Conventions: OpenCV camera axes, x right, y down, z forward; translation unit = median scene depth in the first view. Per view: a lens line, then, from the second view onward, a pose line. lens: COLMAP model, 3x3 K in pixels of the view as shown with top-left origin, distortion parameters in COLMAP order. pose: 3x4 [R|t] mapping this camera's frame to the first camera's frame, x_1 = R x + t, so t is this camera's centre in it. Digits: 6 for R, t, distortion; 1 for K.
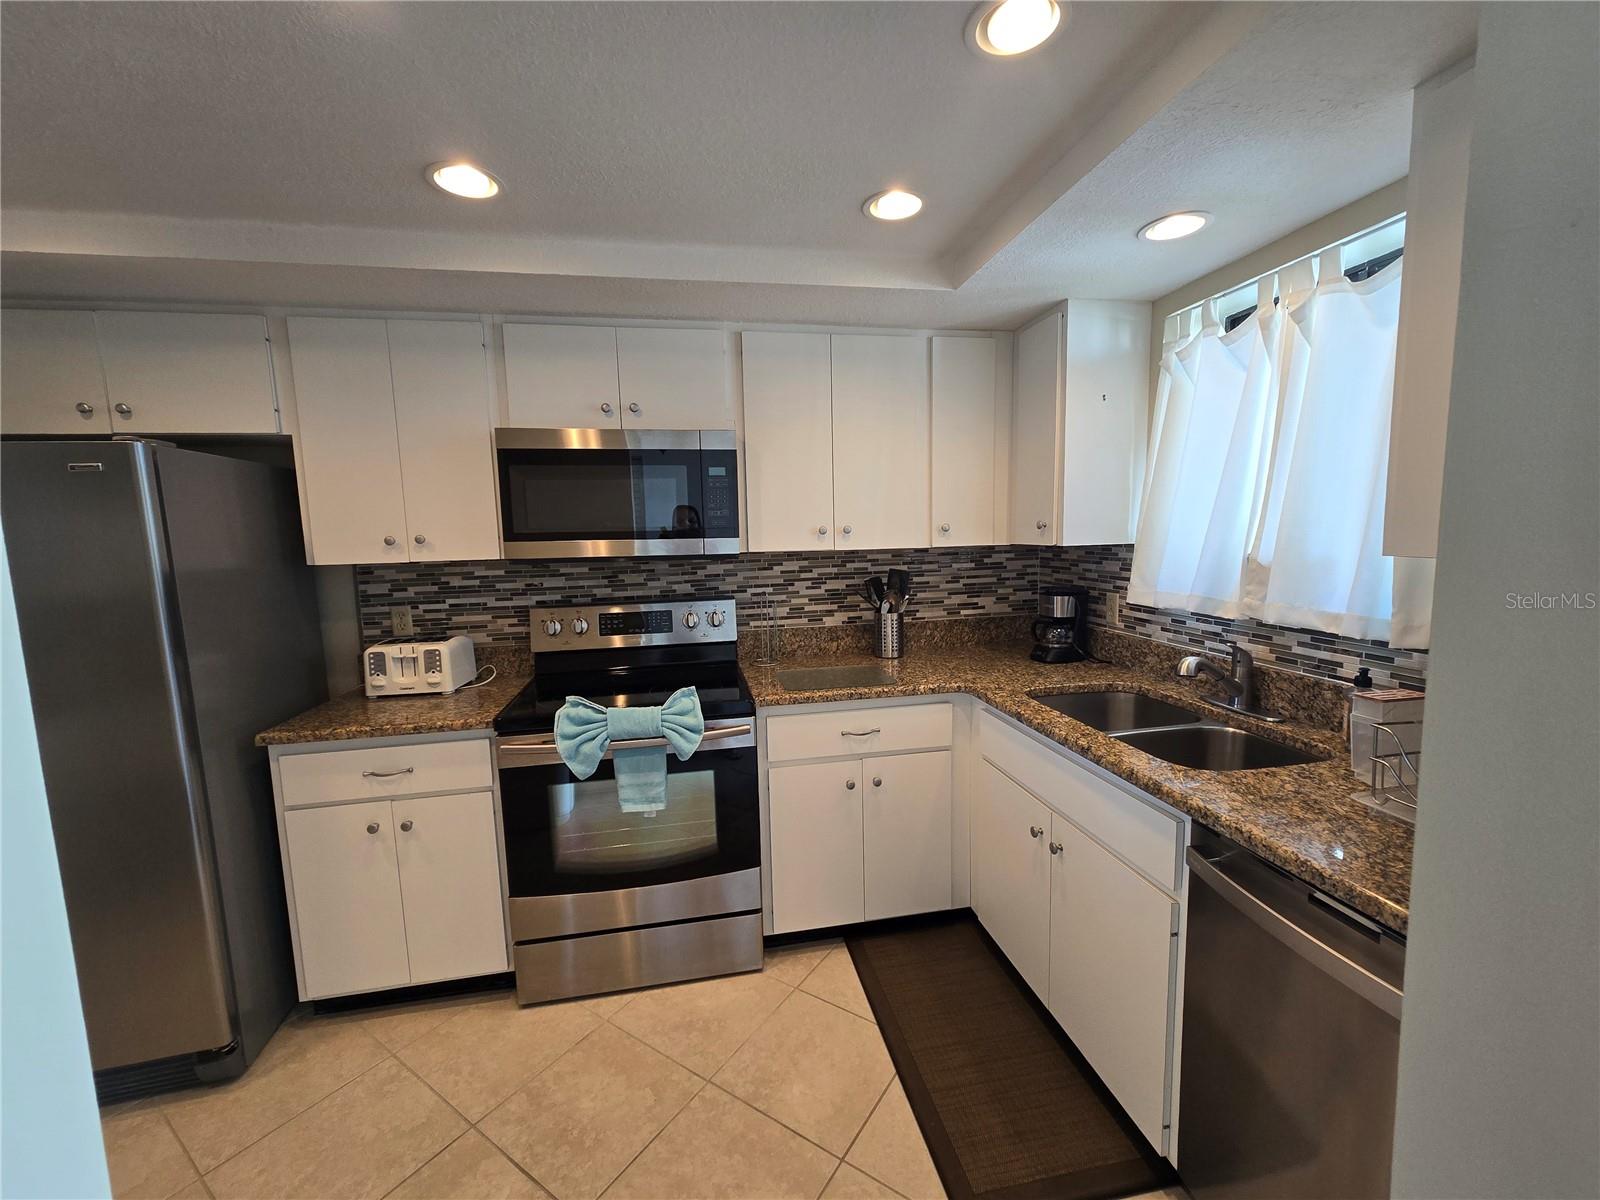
lens RADIAL K [[648.3, 0, 808.2], [0, 648.3, 602.1], [0, 0, 1]] dist [0.001960, -0.000036]
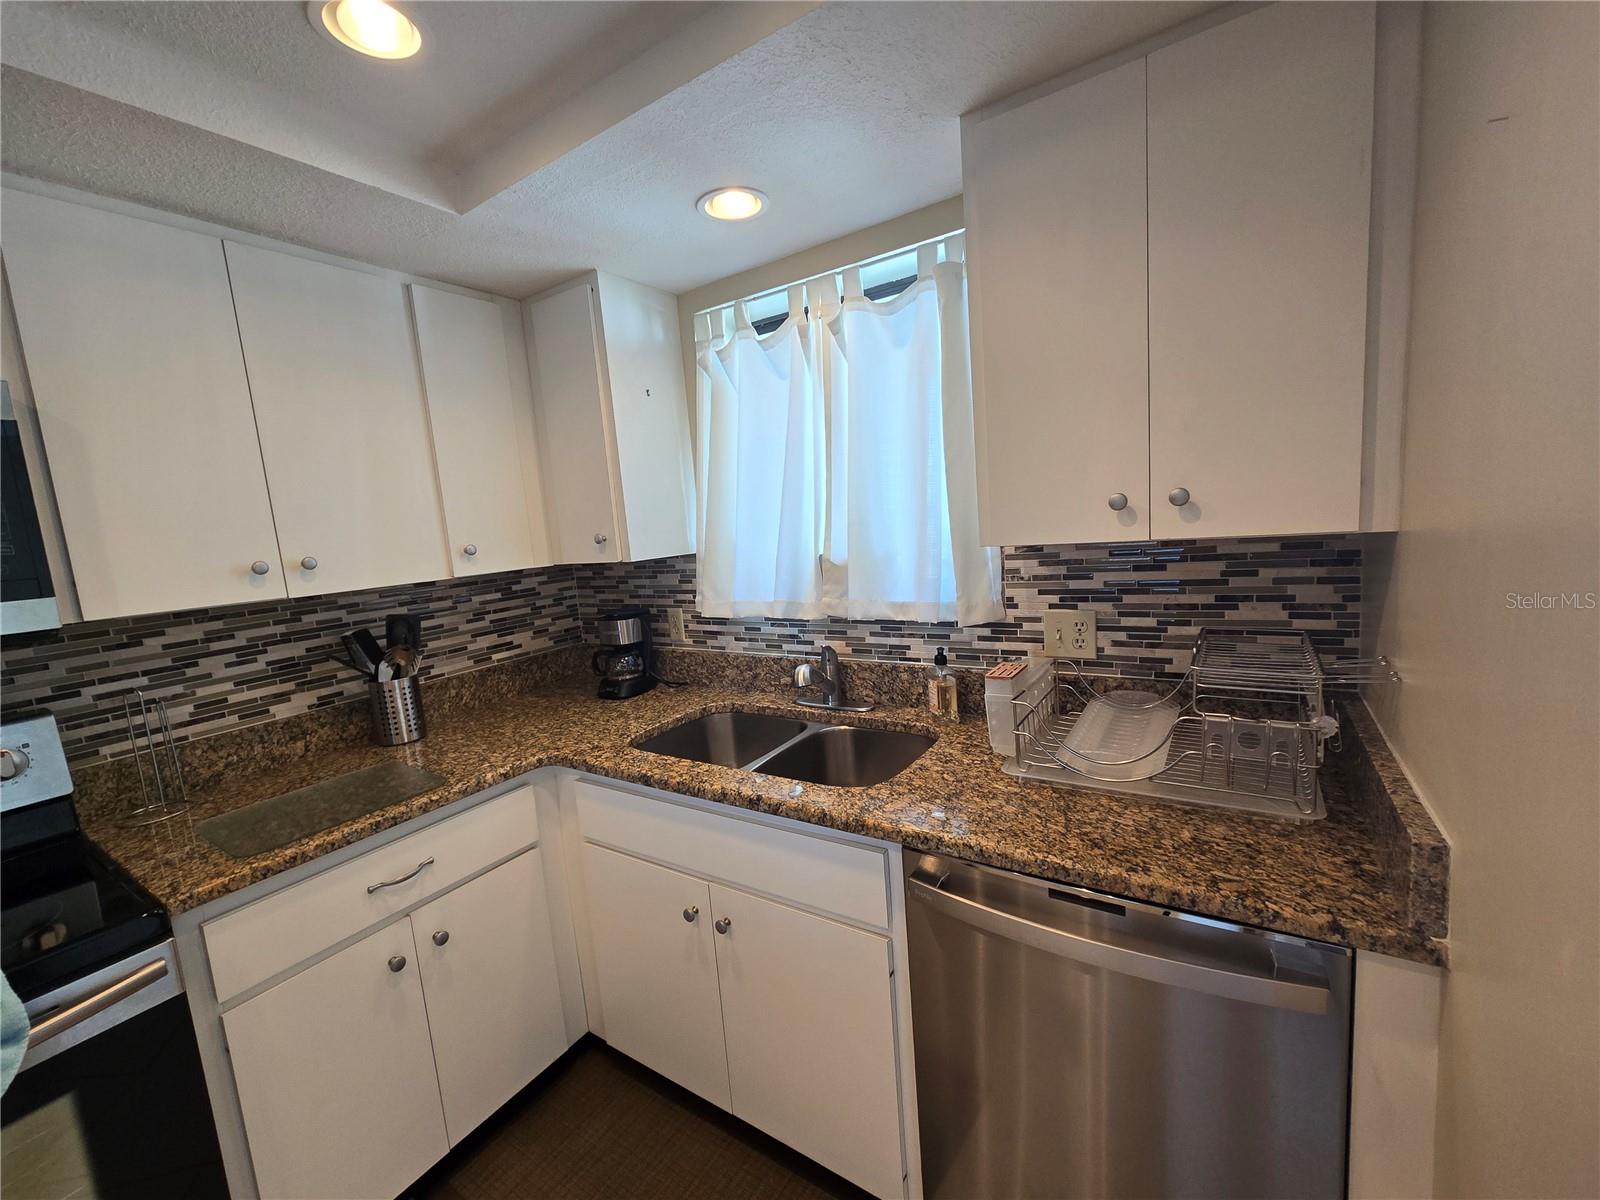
lens RADIAL K [[651.8, 0, 805.5], [0, 651.8, 604.8], [0, 0, 1]] dist [0.003395, 0.000065]
pose [[0.697245, -0.125670, 0.705731, -0.061224], [0.140237, 0.989403, 0.037633, -0.031300], [-0.702981, 0.072730, 0.707480, 0.240493]]
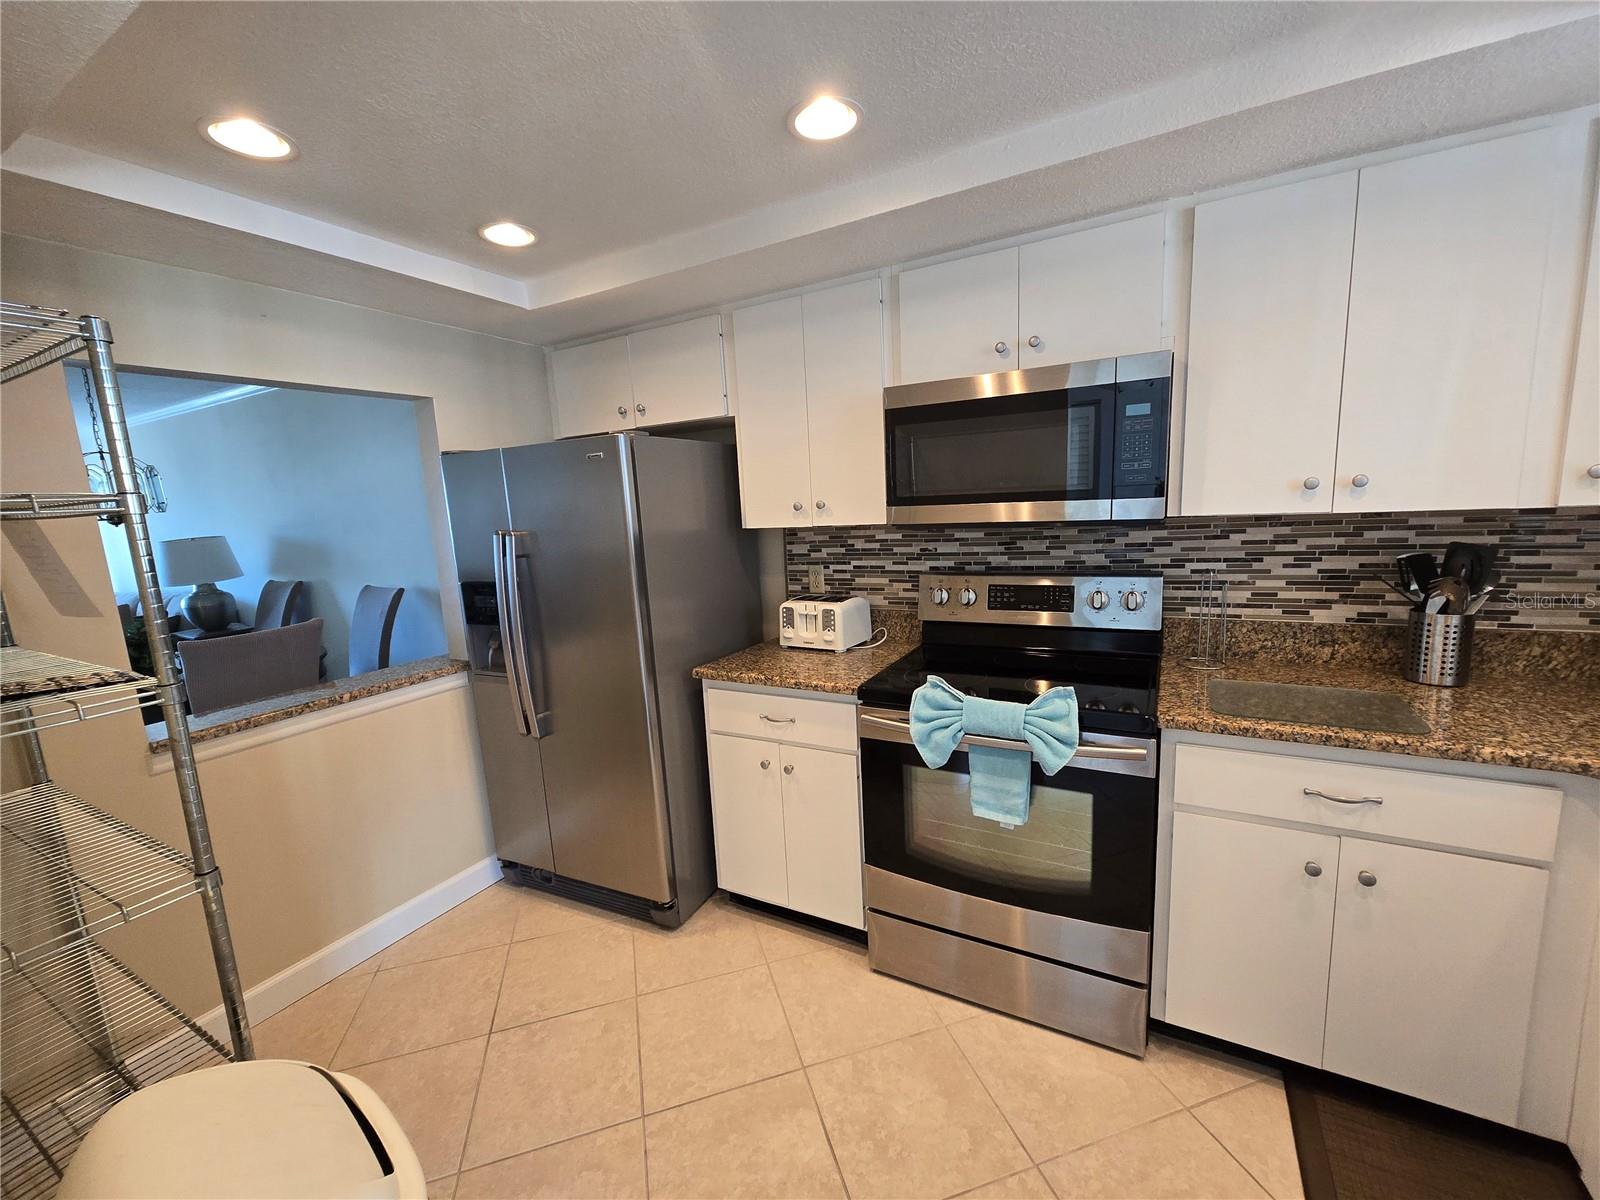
lens RADIAL K [[651.8, 0, 805.5], [0, 651.8, 604.8], [0, 0, 1]] dist [0.003395, 0.000065]
pose [[0.765033, 0.088255, -0.637915, 0.069627], [-0.041171, 0.995241, 0.088317, -0.026172], [0.642673, -0.041302, 0.765026, 0.158118]]
